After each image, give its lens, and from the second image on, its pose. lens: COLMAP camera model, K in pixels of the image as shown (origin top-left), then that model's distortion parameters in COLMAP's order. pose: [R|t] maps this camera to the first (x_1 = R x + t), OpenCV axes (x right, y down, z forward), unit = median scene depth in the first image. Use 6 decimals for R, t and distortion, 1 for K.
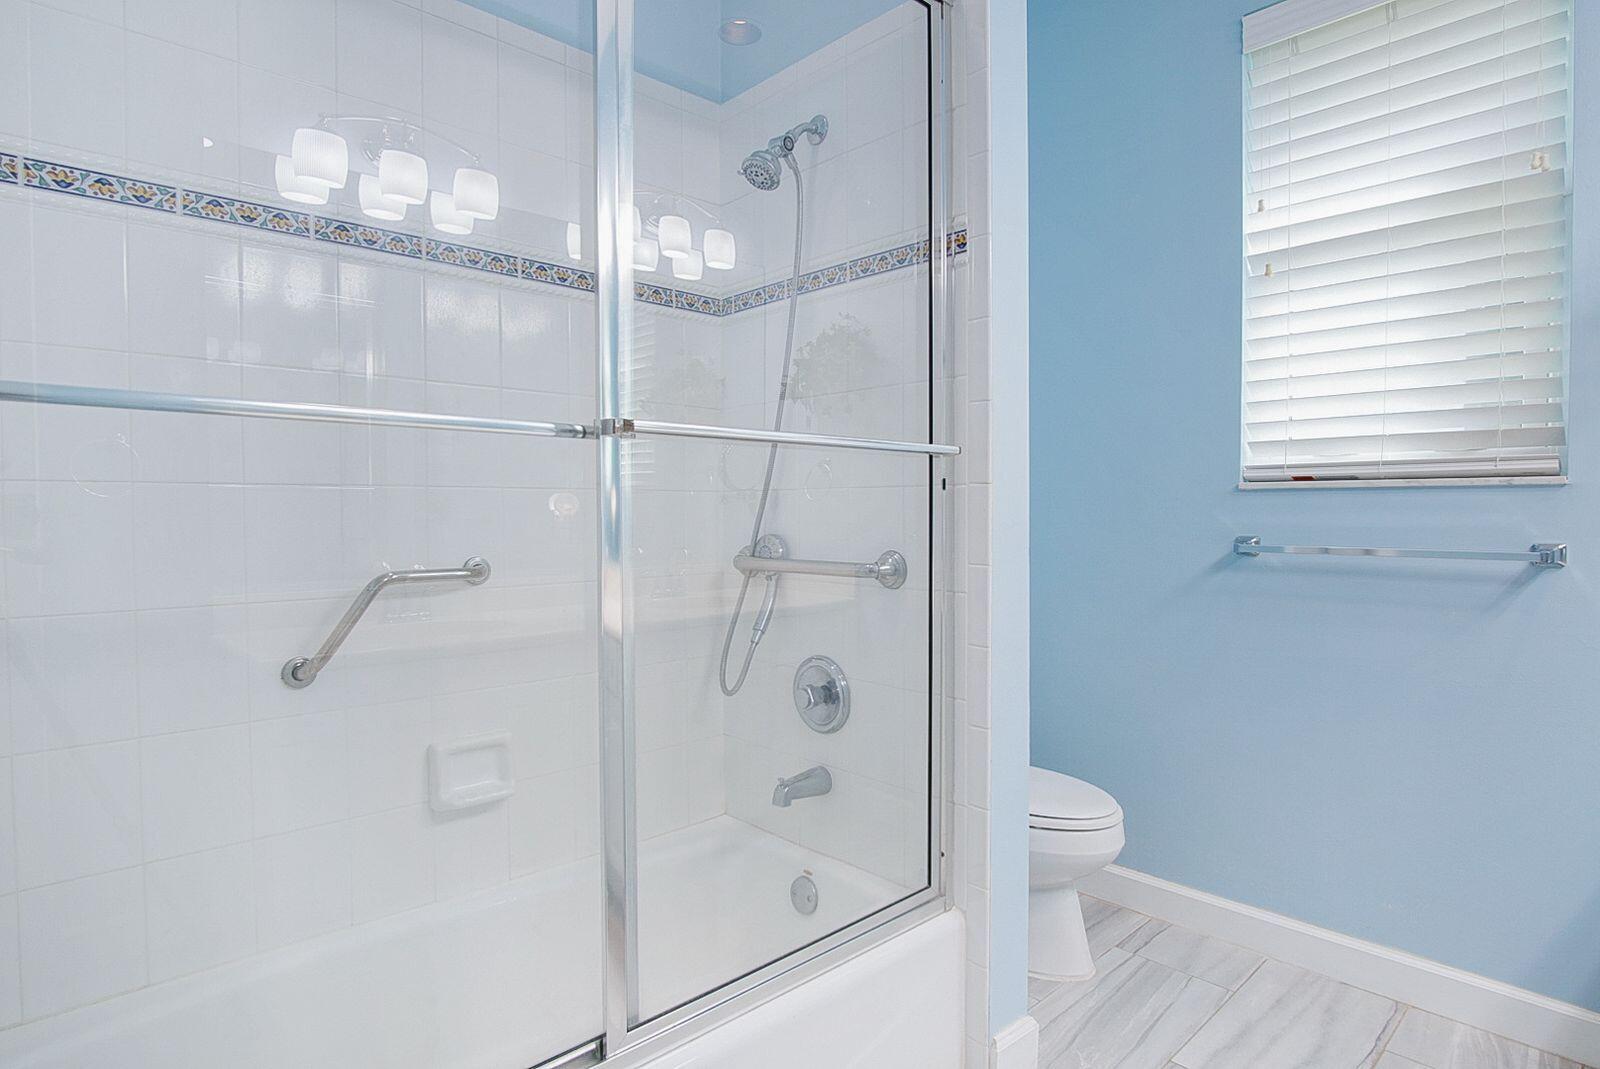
lens RADIAL K [[863.9, 0, 799.7], [0, 863.9, 527.0], [0, 0, 1]] dist [-0.024730, 0.003765]
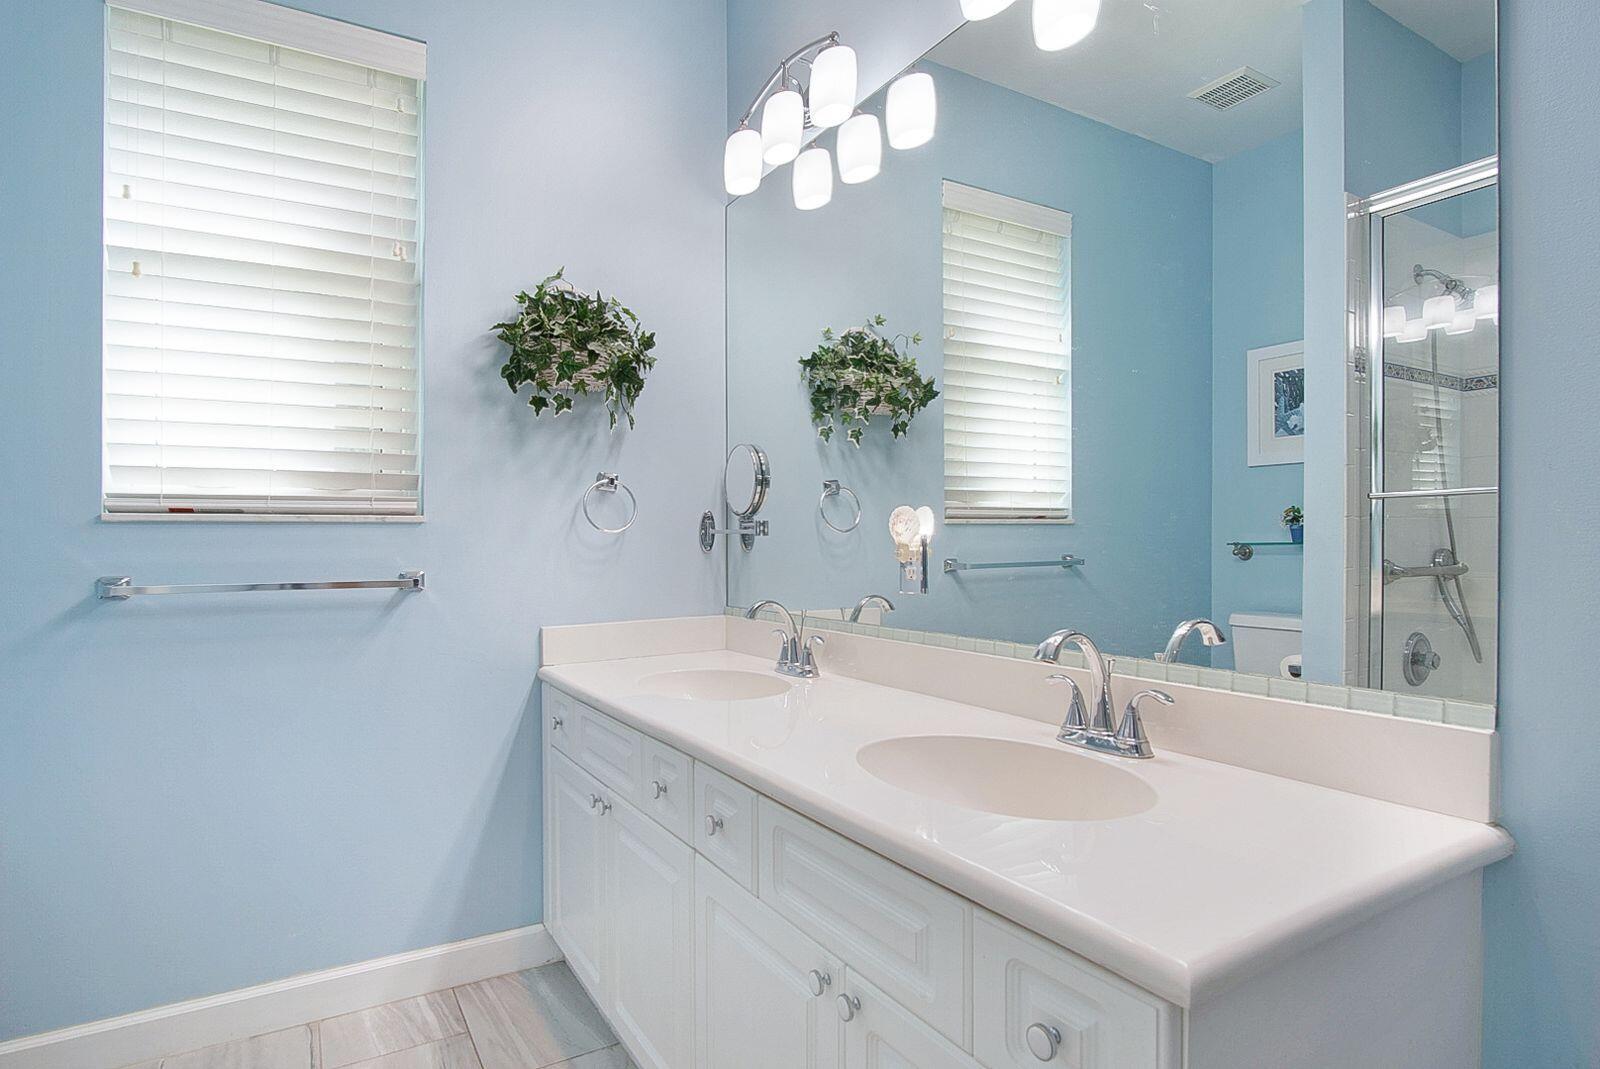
lens RADIAL K [[863.9, 0, 800.5], [0, 863.9, 543.7], [0, 0, 1]] dist [-0.024730, 0.003765]
pose [[0.211802, -0.004241, 0.977303, -0.165684], [0.025882, 0.999664, -0.001271, -0.003326], [-0.976970, 0.025564, 0.211841, 0.179445]]
